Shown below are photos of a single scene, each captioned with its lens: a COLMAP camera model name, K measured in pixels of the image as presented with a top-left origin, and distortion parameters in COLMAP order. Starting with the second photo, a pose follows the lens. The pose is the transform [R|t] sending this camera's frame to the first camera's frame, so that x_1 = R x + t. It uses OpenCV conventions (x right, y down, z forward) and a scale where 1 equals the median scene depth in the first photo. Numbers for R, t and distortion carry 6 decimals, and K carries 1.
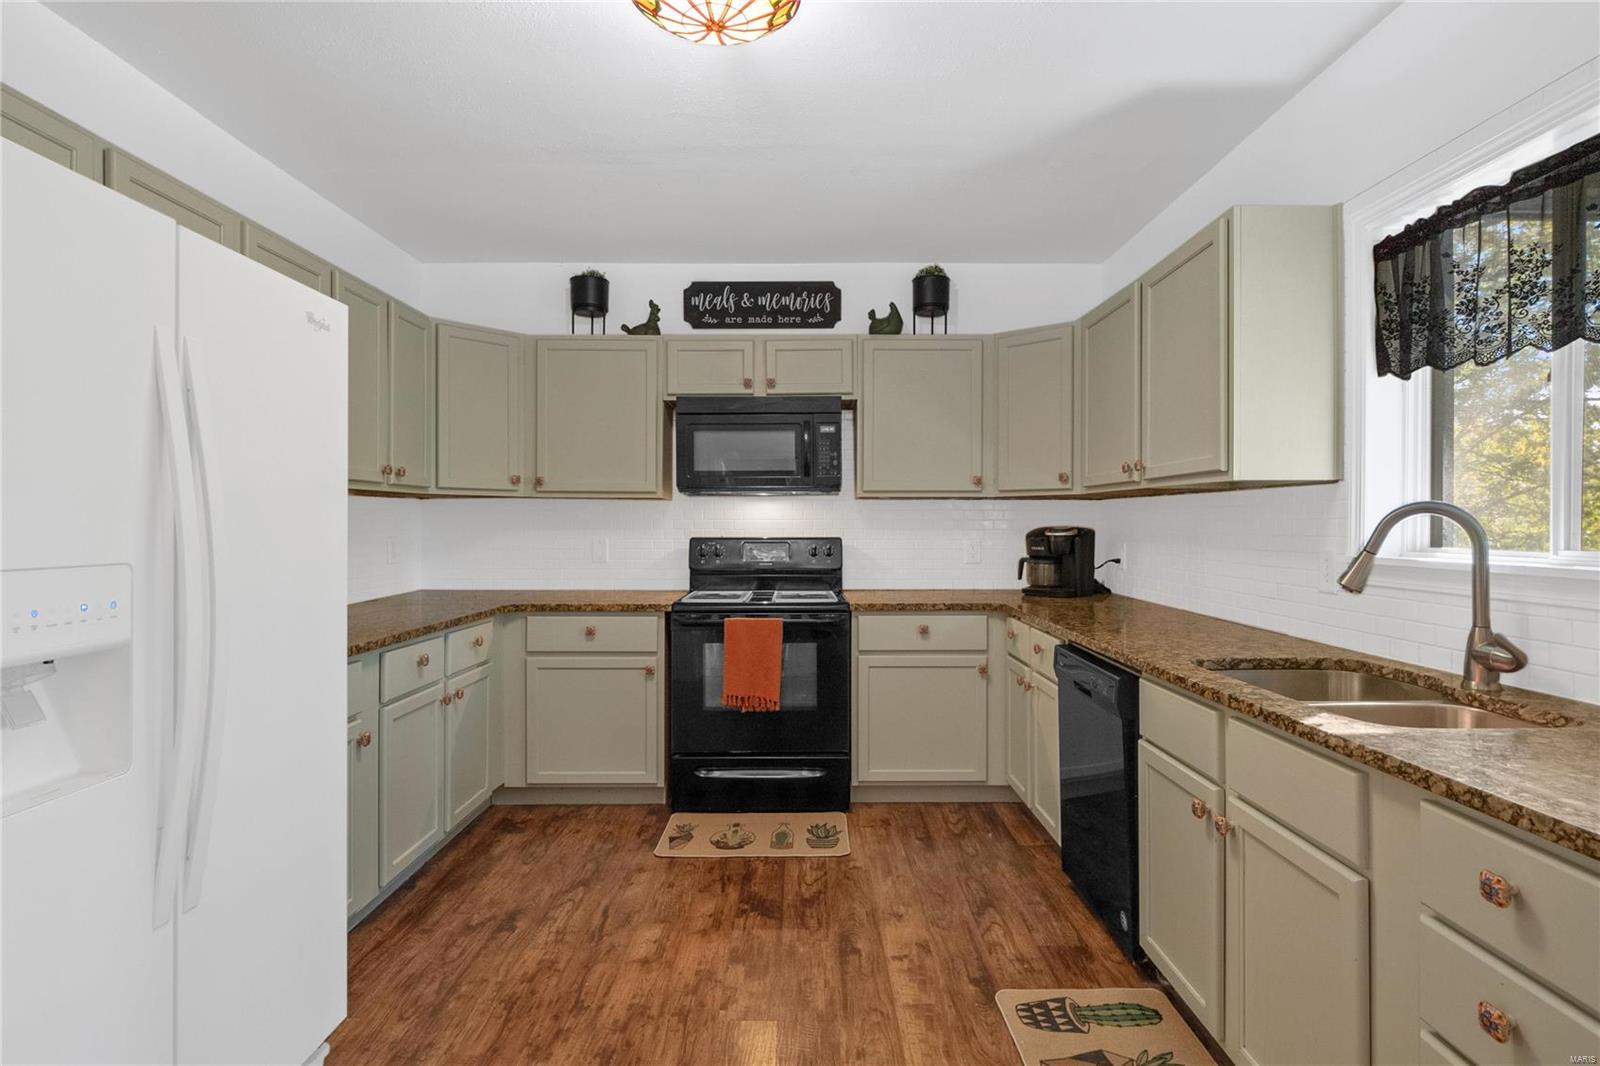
lens RADIAL K [[820.6, 0, 800.0], [0, 820.6, 533.0], [0, 0, 1]] dist [-0.001307, -0.000257]
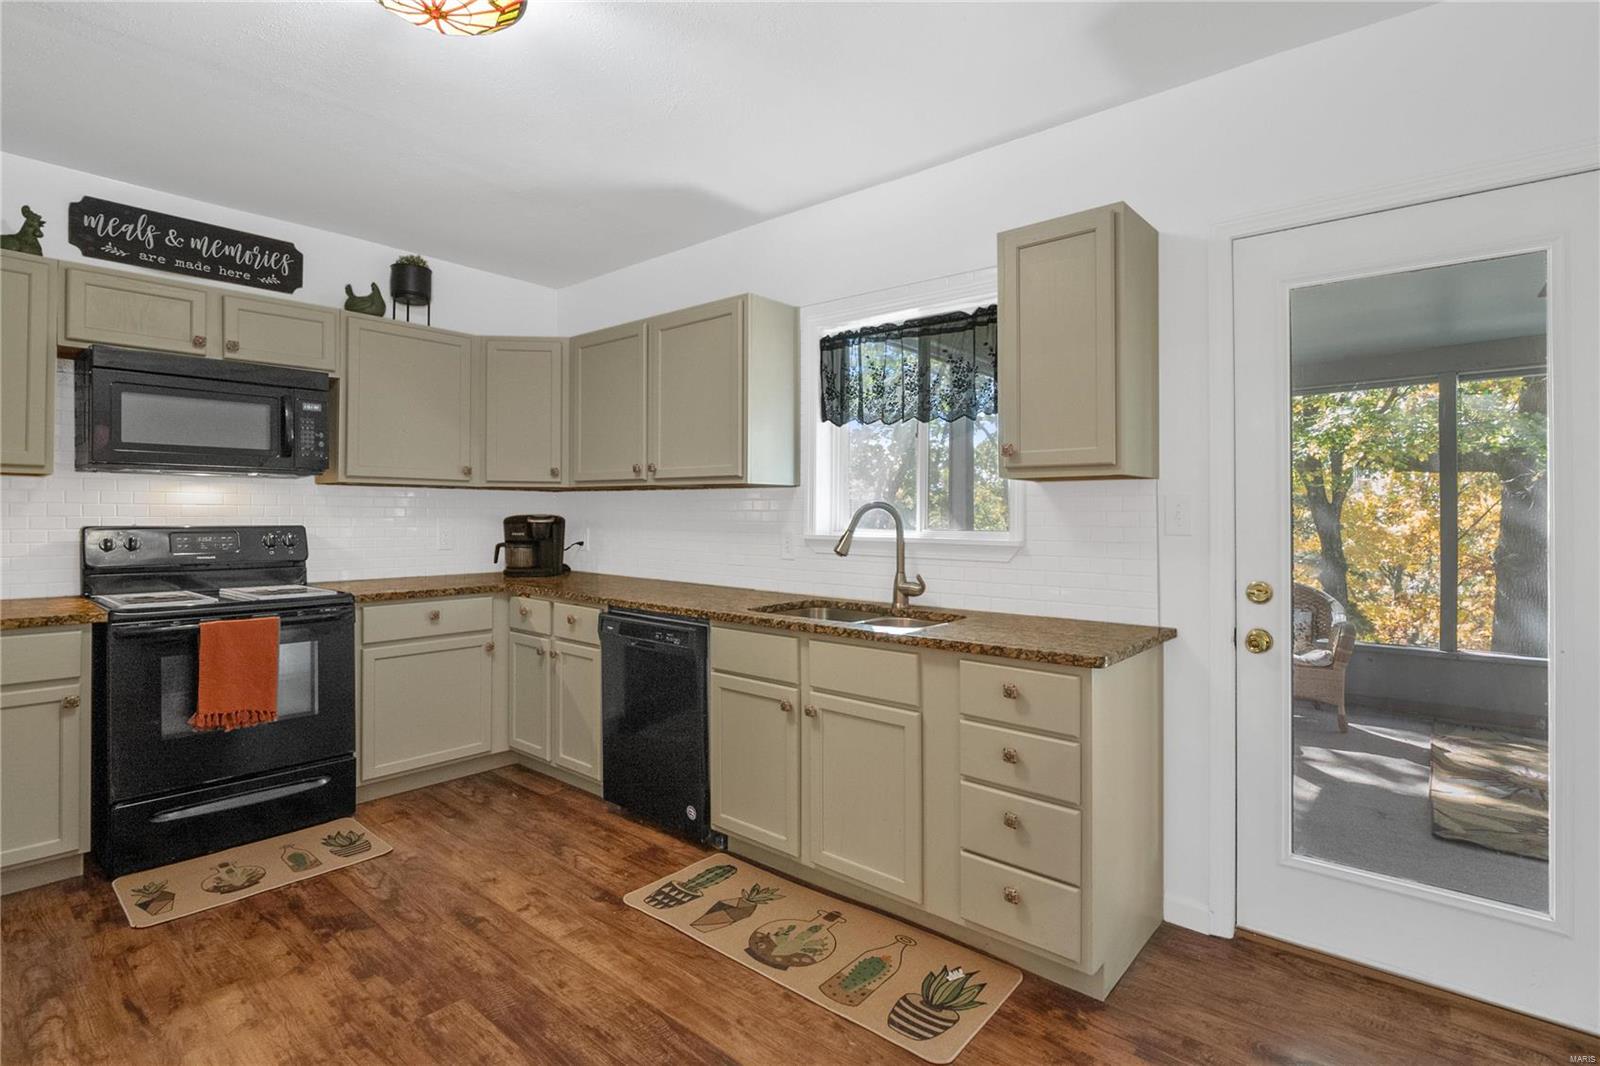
lens RADIAL K [[767.5, 0, 795.8], [0, 767.5, 512.1], [0, 0, 1]] dist [-0.012924, 0.000139]
pose [[0.659874, 0.007243, 0.751341, -0.271870], [0.000701, 0.999947, -0.010256, -0.000198], [-0.751376, 0.007295, 0.659834, 0.034453]]
